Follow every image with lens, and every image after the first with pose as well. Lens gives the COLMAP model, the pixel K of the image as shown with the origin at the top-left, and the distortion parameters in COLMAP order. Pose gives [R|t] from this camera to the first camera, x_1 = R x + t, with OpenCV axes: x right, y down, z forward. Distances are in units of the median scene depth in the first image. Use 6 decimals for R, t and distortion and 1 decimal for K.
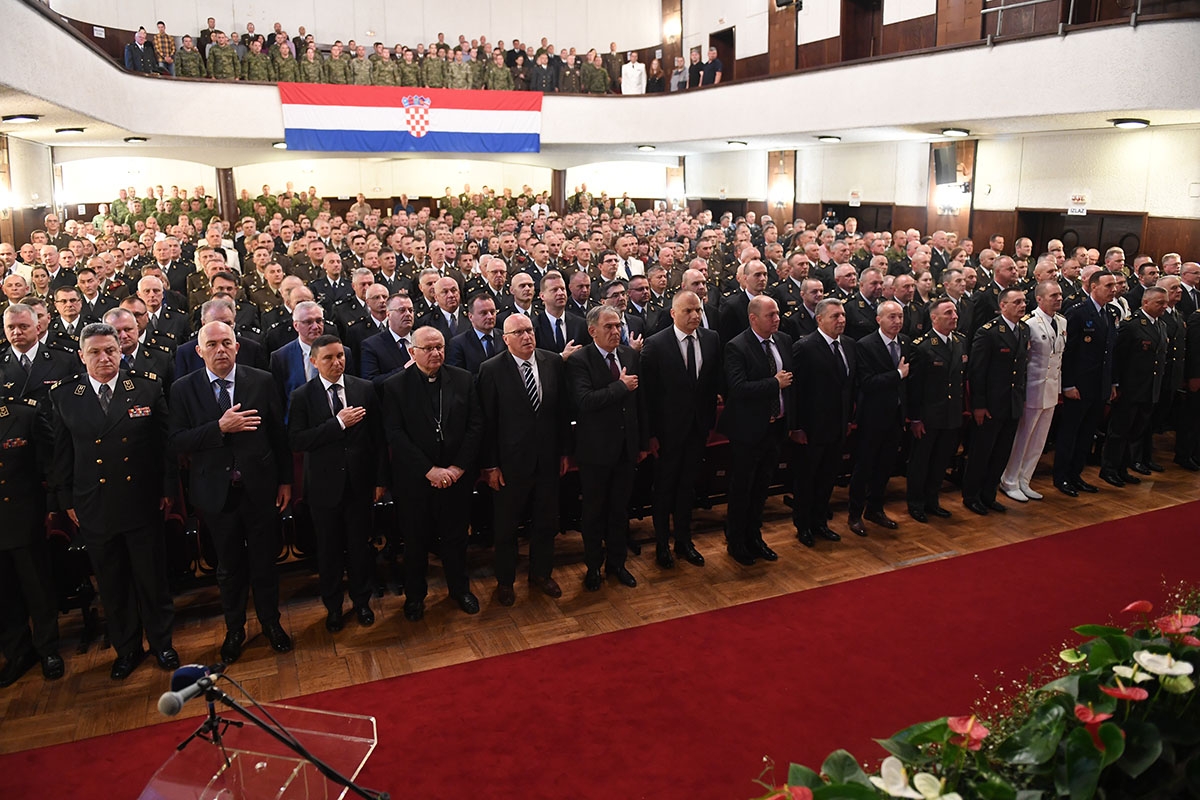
lens RADIAL K [[785.8, 0, 600.0], [0, 785.8, 400.0], [0, 0, 1]] dist [-0.071684, -0.000455]
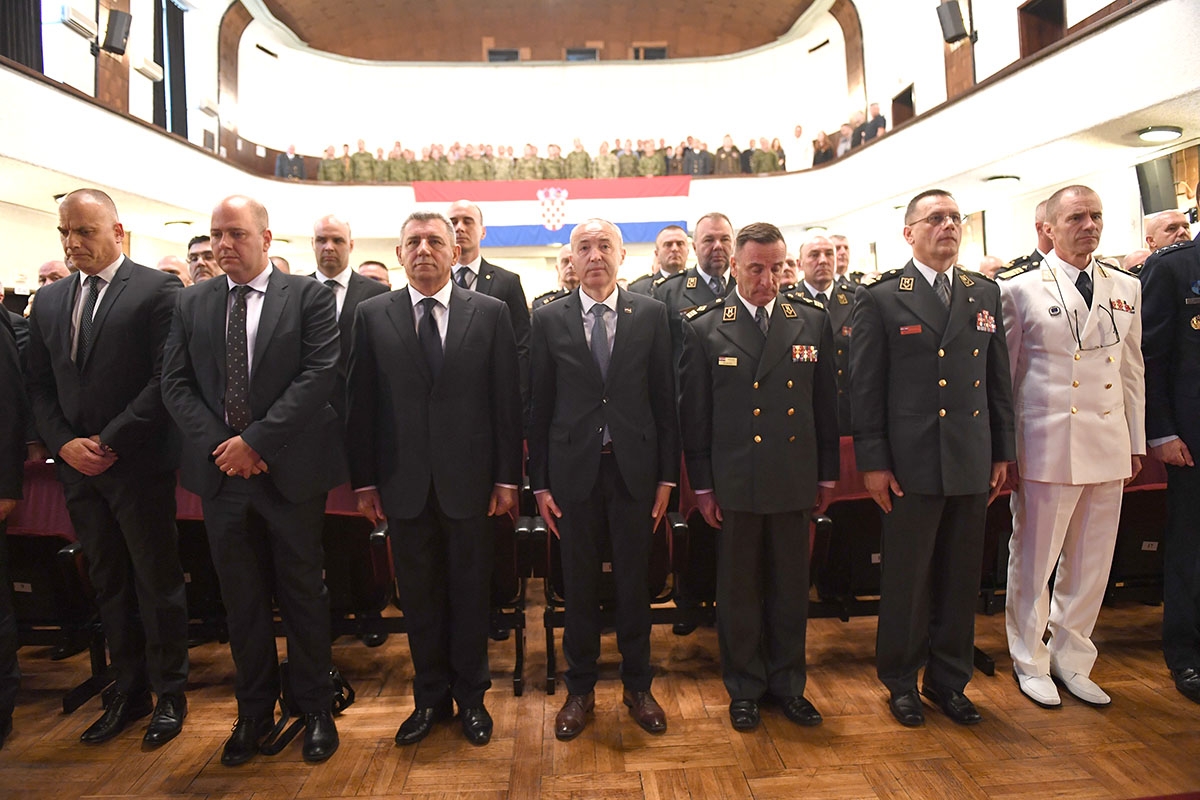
lens RADIAL K [[785.8, 0, 600.0], [0, 785.8, 400.0], [0, 0, 1]] dist [-0.071684, -0.000455]
pose [[0.938007, -0.004035, -0.346591, 0.167638], [-0.053560, 0.986235, -0.156435, 0.015967], [0.342452, 0.165301, 0.924880, 0.181000]]
